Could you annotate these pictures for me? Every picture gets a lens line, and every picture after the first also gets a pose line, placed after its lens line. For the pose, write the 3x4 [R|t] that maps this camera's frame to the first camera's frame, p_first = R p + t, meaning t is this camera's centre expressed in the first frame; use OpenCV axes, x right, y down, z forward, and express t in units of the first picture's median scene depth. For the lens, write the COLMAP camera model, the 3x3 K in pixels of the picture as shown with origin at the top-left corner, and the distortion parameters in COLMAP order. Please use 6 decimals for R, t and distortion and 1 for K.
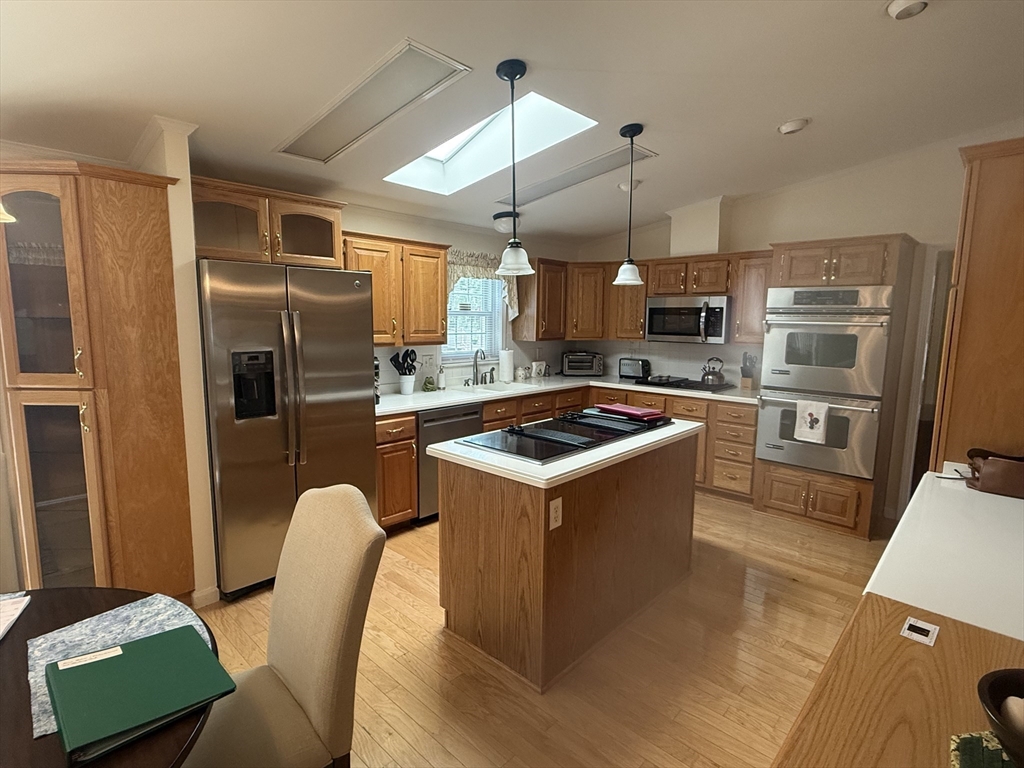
lens RADIAL K [[521.9, 0, 512.4], [0, 521.9, 384.8], [0, 0, 1]] dist [-0.000542, 0.000044]
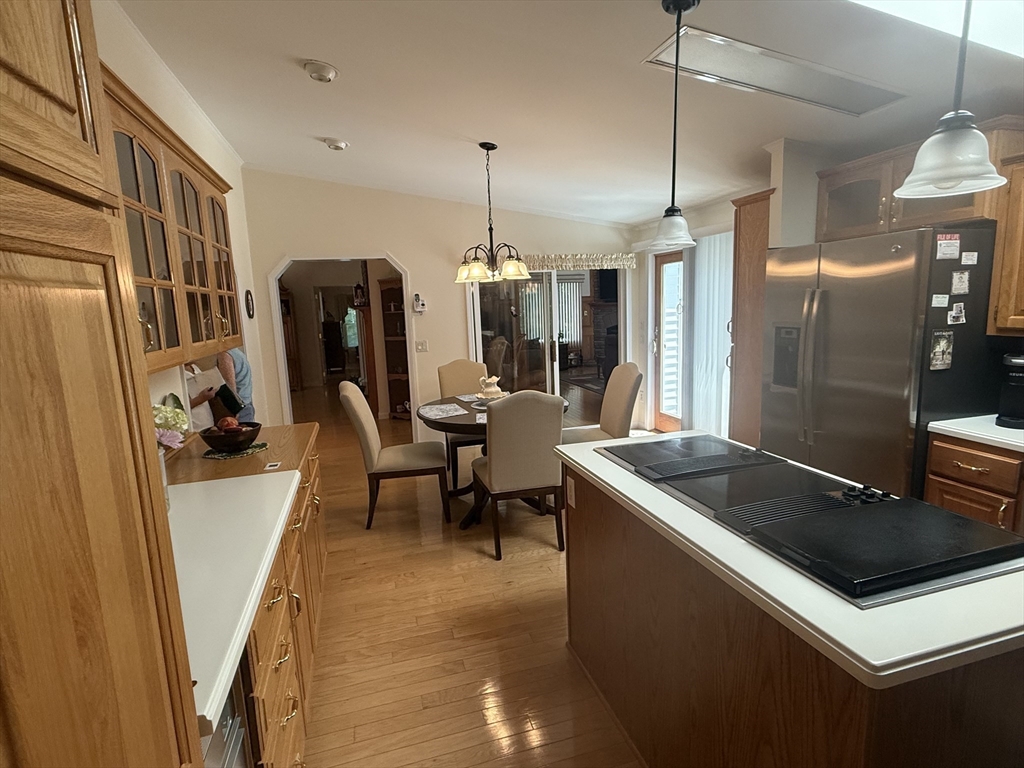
lens RADIAL K [[521.5, 0, 508.3], [0, 521.5, 384.5], [0, 0, 1]] dist [0.000442, -0.000343]
pose [[-0.516575, 0.138416, -0.844980, 0.567322], [-0.081141, 0.974493, 0.209236, -0.094240], [0.852389, 0.176649, -0.492168, 0.780561]]
